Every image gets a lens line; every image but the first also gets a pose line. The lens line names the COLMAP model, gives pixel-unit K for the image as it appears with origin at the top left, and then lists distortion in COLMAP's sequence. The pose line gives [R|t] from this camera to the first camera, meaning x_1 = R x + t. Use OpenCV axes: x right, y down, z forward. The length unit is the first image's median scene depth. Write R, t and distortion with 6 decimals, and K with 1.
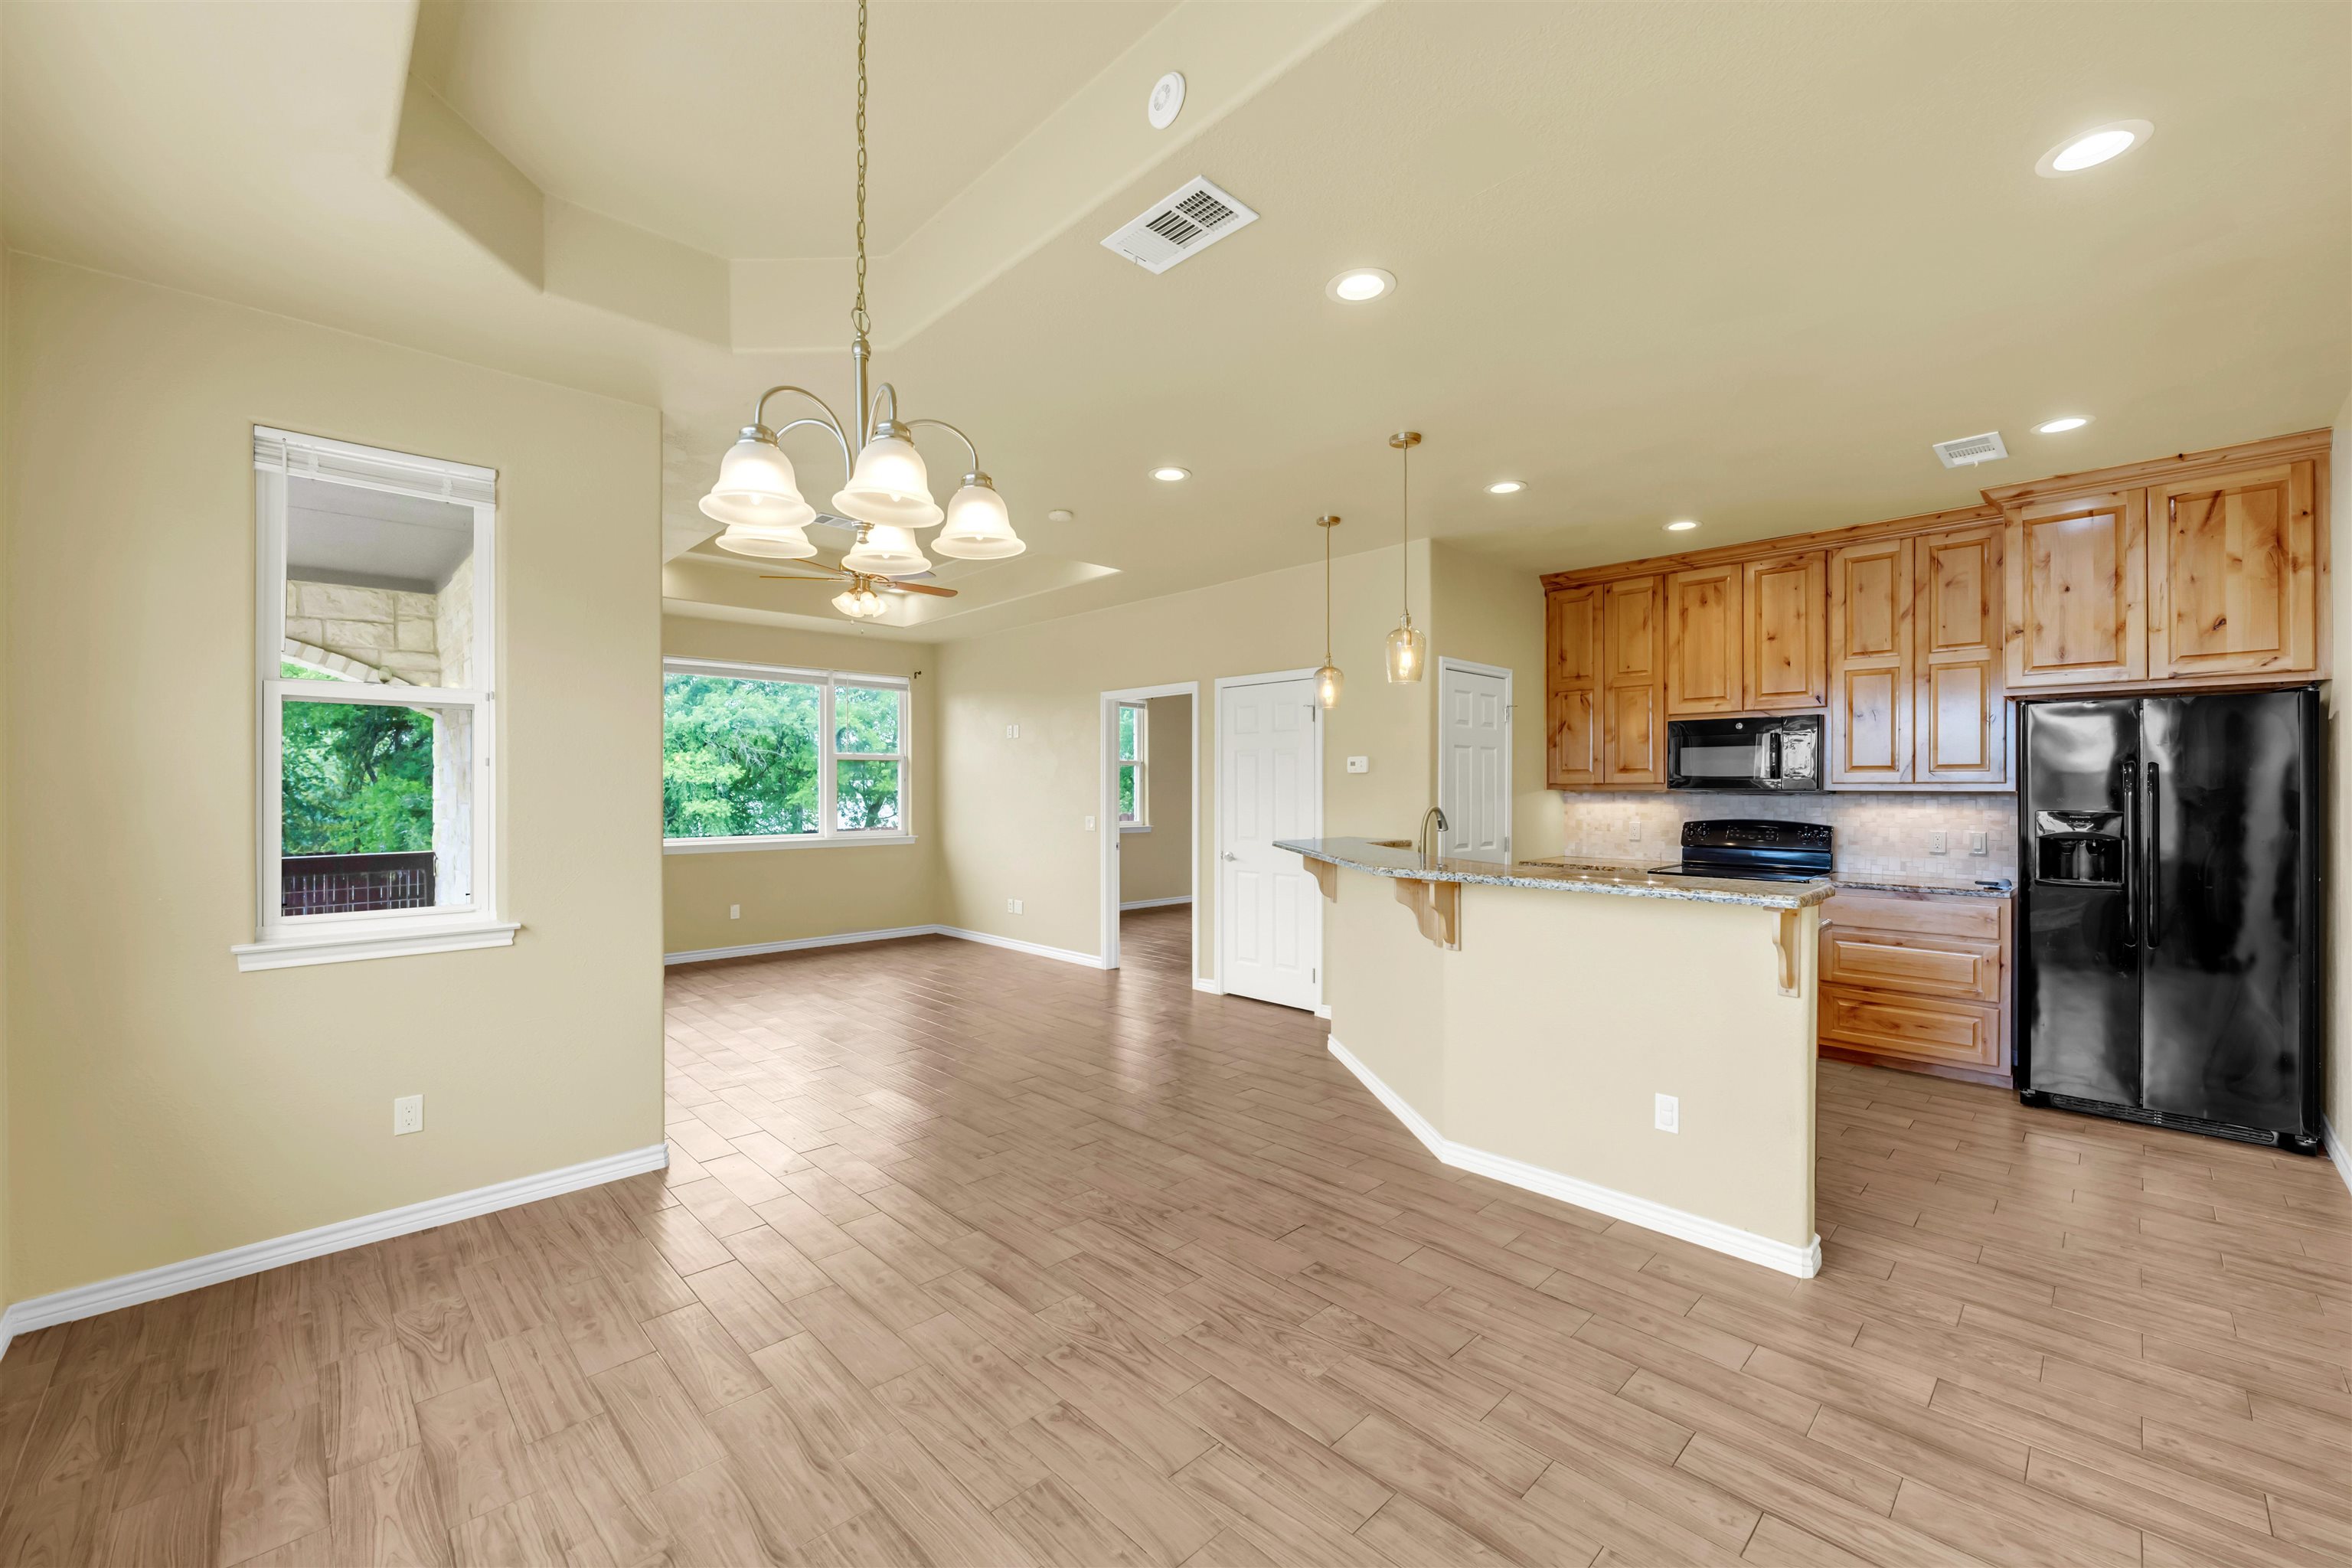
lens RADIAL K [[934.6, 0, 1172.2], [0, 934.6, 786.9], [0, 0, 1]] dist [-0.005870, 0.000267]
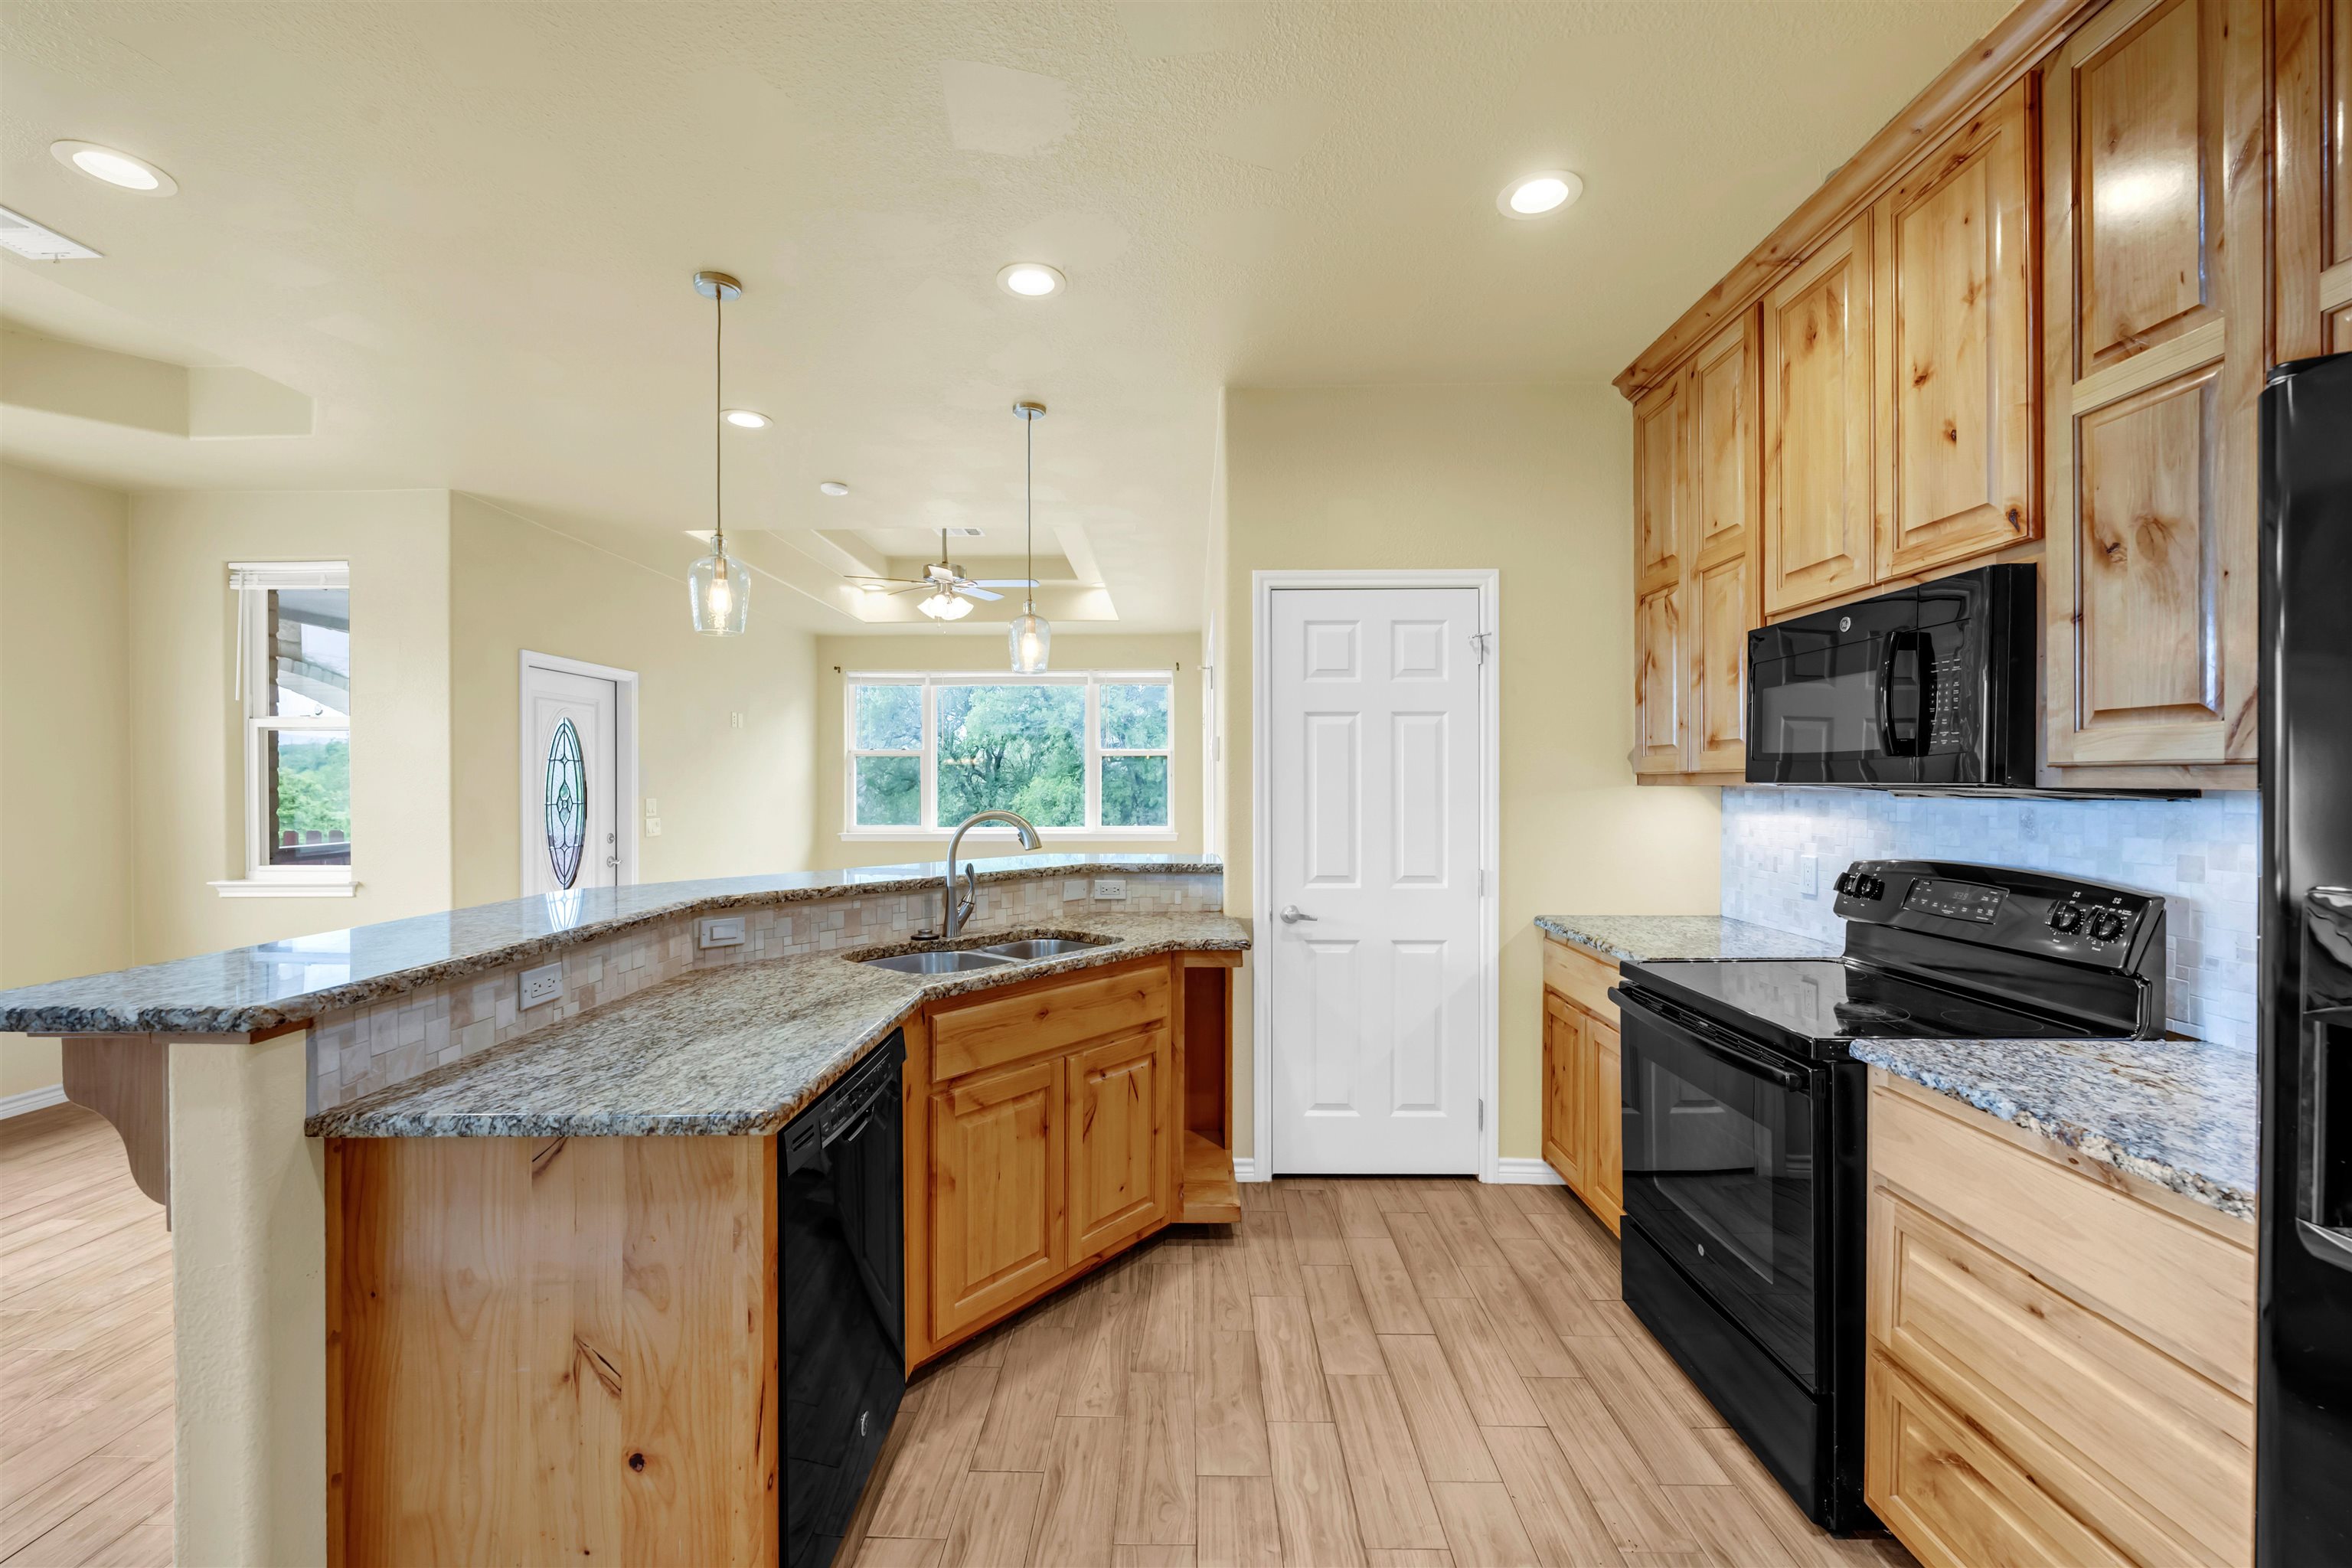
lens RADIAL K [[934.6, 0, 1172.2], [0, 934.6, 786.9], [0, 0, 1]] dist [-0.005870, 0.000267]
pose [[0.709957, 0.000499, -0.704245, 0.852134], [0.003373, 0.999986, 0.004109, 0.001445], [0.704237, -0.005293, 0.709945, 0.644753]]
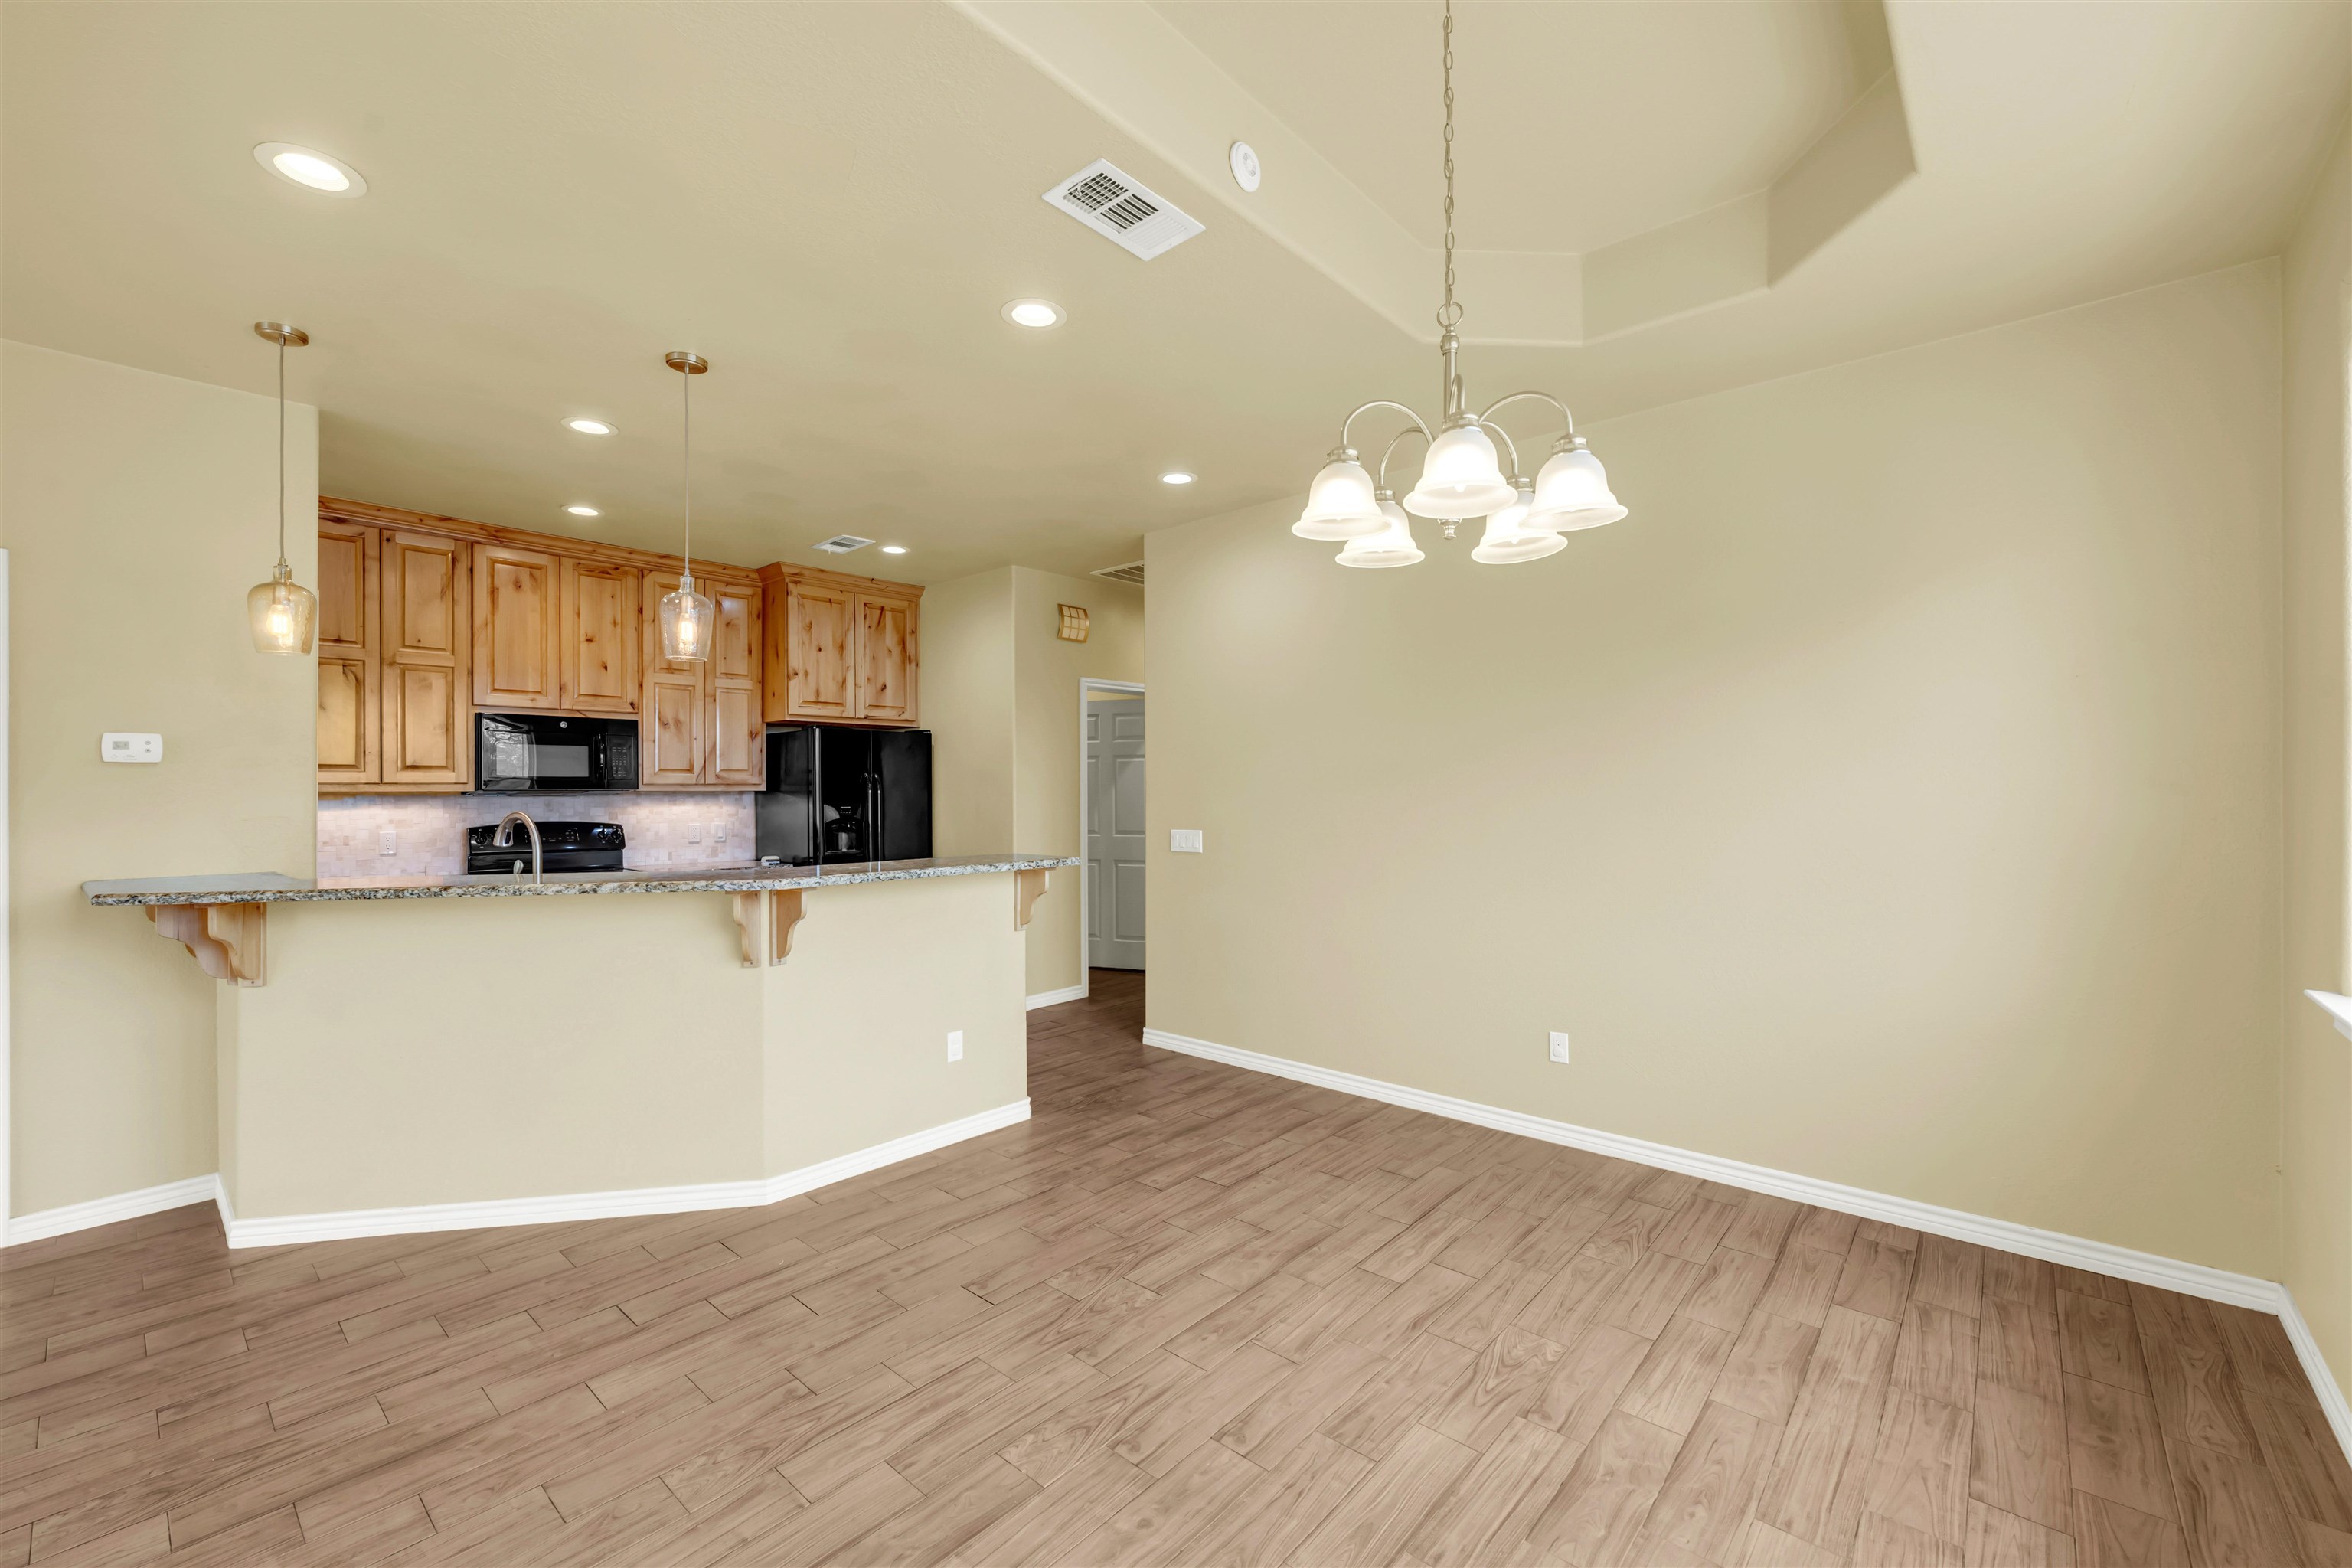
lens RADIAL K [[959.7, 0, 1170.4], [0, 959.7, 786.2], [0, 0, 1]] dist [-0.005571, 0.000216]
pose [[-0.077490, 0.001359, 0.996992, -0.539468], [0.001402, 0.999998, -0.001255, 0.000871], [-0.996992, 0.001300, -0.077492, 0.558822]]
